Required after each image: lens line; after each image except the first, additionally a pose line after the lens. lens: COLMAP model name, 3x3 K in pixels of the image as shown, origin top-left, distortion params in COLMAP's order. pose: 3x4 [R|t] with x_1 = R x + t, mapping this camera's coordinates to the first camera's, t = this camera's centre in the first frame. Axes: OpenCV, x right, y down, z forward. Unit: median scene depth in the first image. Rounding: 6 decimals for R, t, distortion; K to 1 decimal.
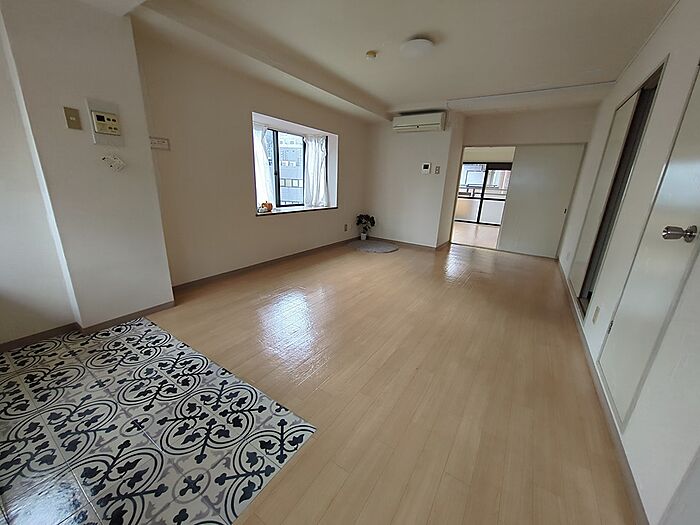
lens RADIAL K [[274.5, 0, 350.0], [0, 274.5, 262.5], [0, 0, 1]] dist [0.000441, 0.000025]
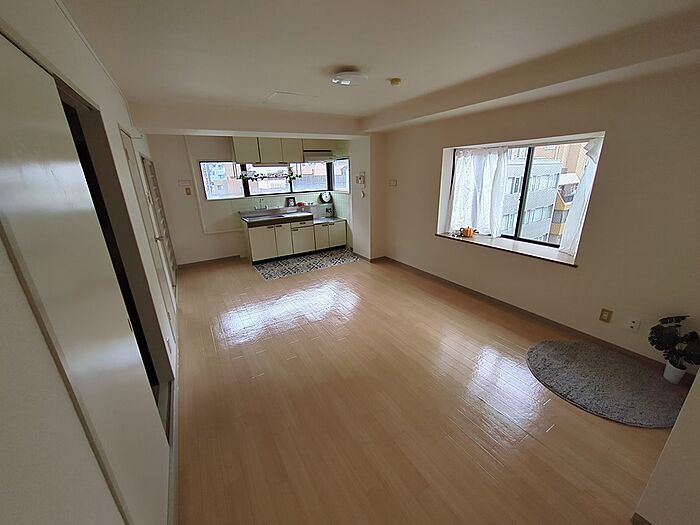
lens RADIAL K [[274.5, 0, 350.0], [0, 274.5, 262.5], [0, 0, 1]] dist [0.000441, 0.000025]
pose [[-0.439046, 0.257971, -0.860633, 0.831526], [-0.242313, 0.888401, 0.389908, -0.419608], [0.865173, 0.379730, -0.327539, 1.072068]]
